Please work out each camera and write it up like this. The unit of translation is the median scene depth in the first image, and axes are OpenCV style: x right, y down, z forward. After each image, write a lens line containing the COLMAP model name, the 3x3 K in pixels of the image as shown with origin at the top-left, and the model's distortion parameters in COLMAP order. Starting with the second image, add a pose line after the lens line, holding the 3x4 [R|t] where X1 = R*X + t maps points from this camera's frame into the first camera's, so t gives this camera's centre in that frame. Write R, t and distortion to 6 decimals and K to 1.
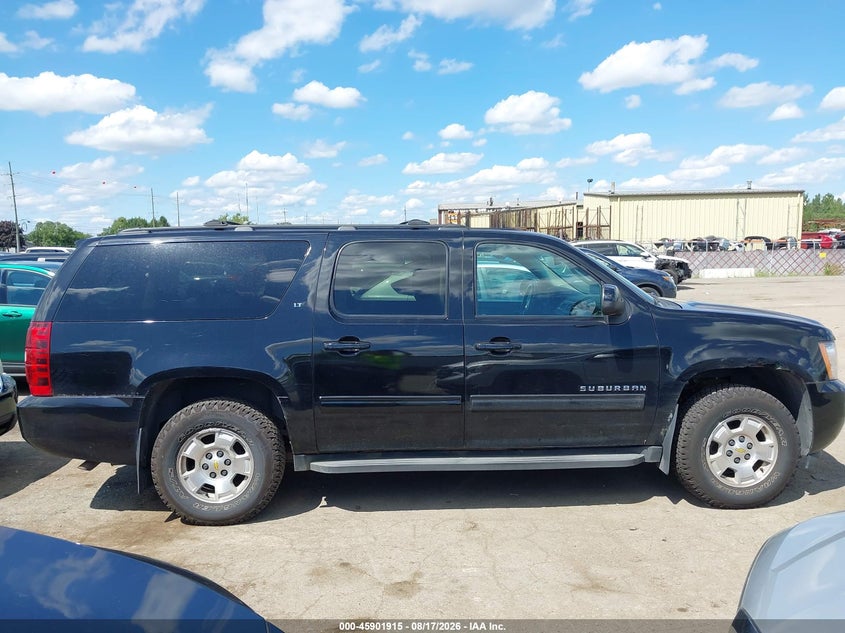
lens RADIAL K [[658.0, 0, 422.5], [0, 658.0, 316.5], [0, 0, 1]] dist [0.004720, 0.003496]
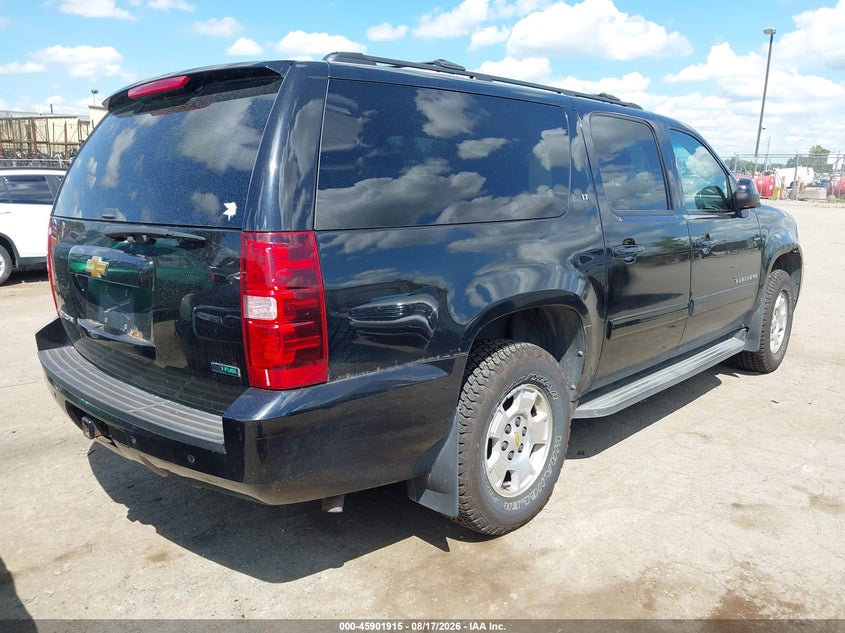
lens RADIAL K [[658.0, 0, 422.5], [0, 658.0, 316.5], [0, 0, 1]] dist [0.004720, 0.003496]
pose [[0.728832, -0.118099, 0.674430, -0.835184], [0.044855, 0.991132, 0.125082, 0.015147], [-0.683222, -0.060912, 0.727666, 0.603277]]
